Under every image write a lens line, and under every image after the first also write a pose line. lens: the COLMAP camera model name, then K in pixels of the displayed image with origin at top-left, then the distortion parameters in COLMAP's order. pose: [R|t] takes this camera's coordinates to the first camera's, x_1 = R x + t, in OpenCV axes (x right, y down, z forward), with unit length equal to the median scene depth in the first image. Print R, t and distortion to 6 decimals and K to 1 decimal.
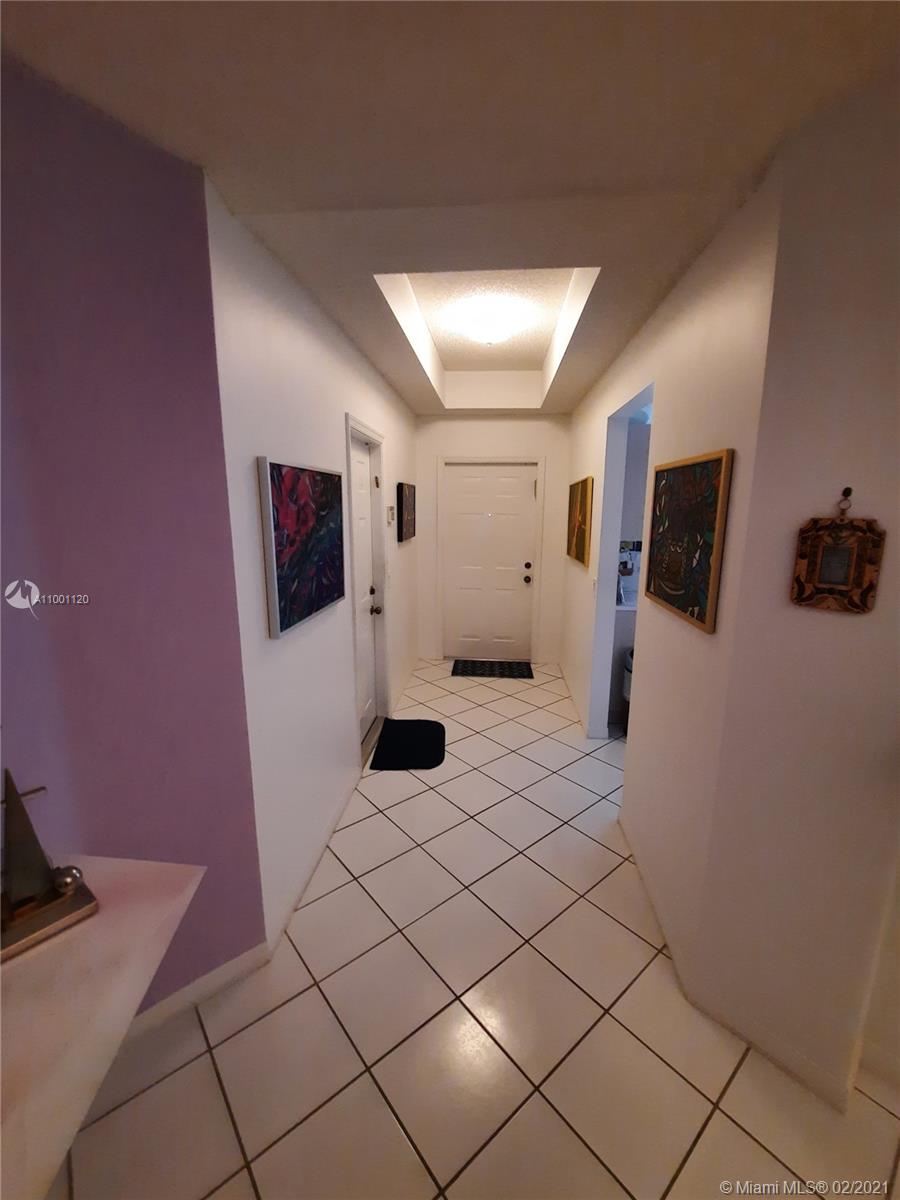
lens RADIAL K [[480.7, 0, 451.5], [0, 480.7, 599.3], [0, 0, 1]] dist [-0.013161, 0.001270]
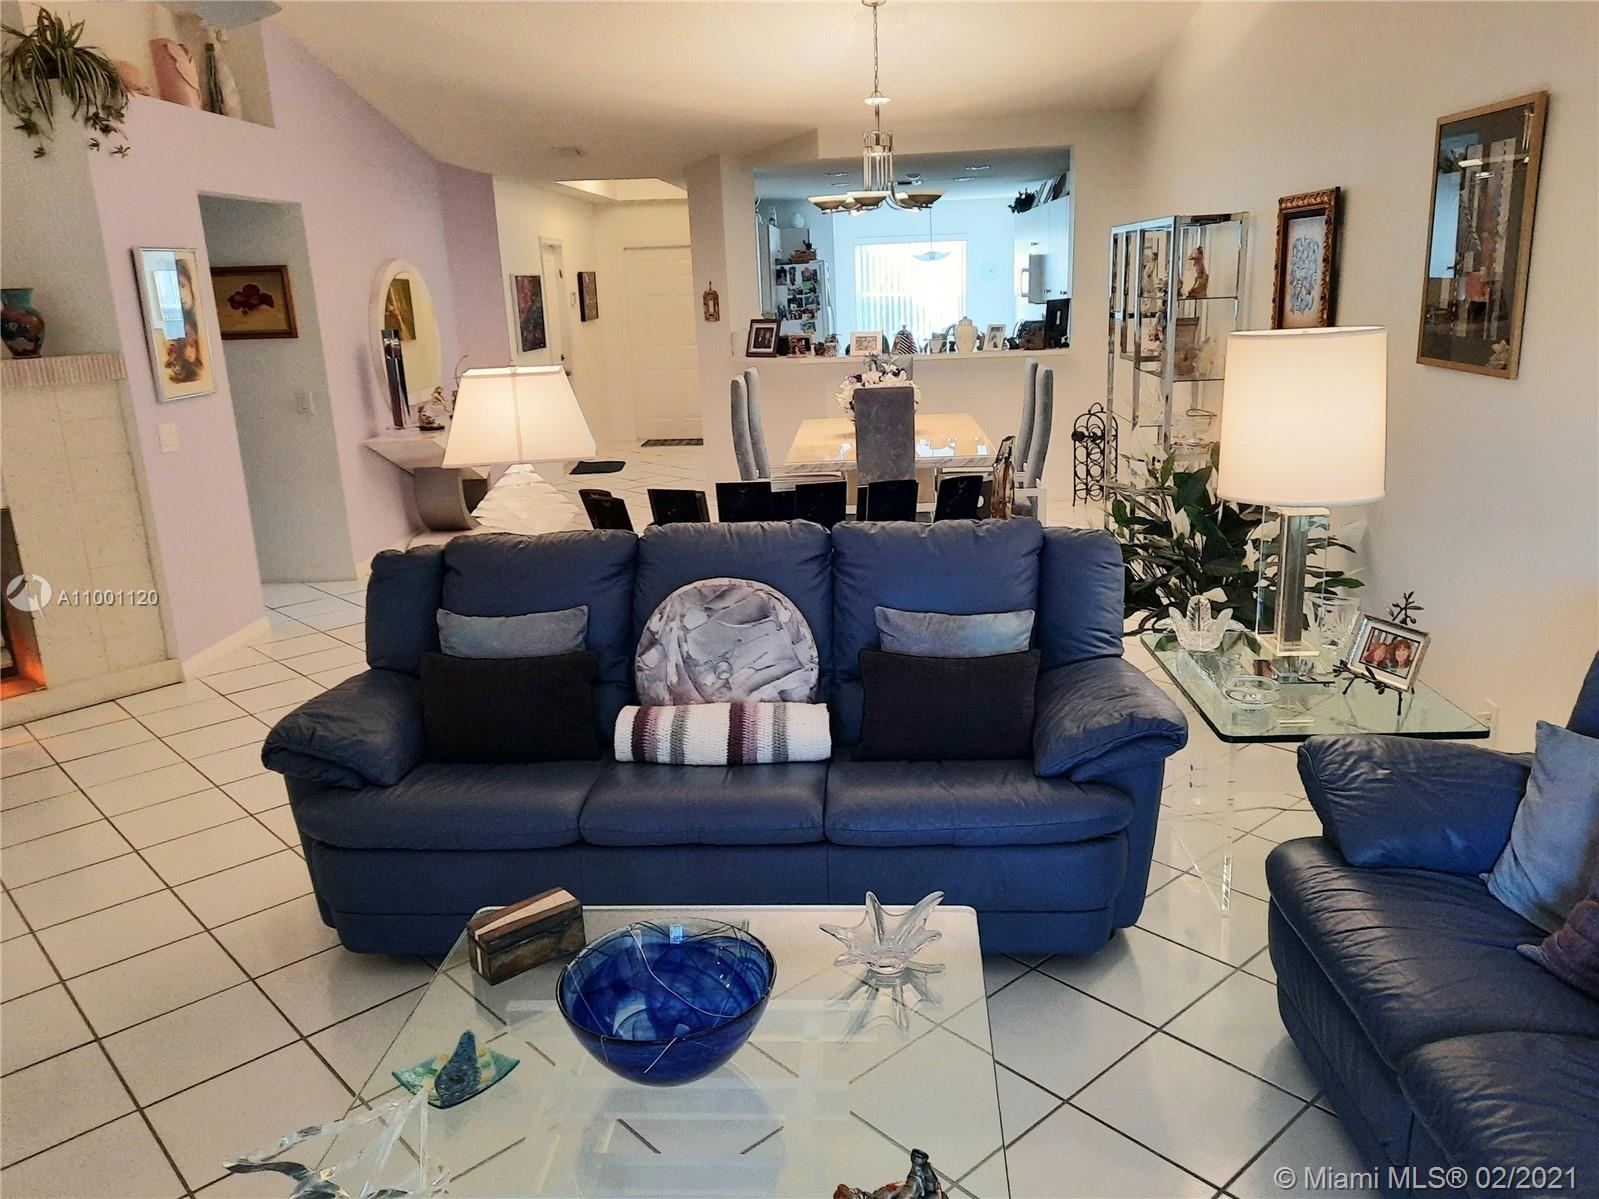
lens RADIAL K [[1240.7, 0, 800.7], [0, 1240.7, 582.2], [0, 0, 1]] dist [0.035754, -0.006908]
pose [[0.998058, -0.049717, 0.037541, 0.319255], [0.047987, 0.997804, 0.045660, 0.459113], [-0.039729, -0.043770, 0.998251, -2.392715]]
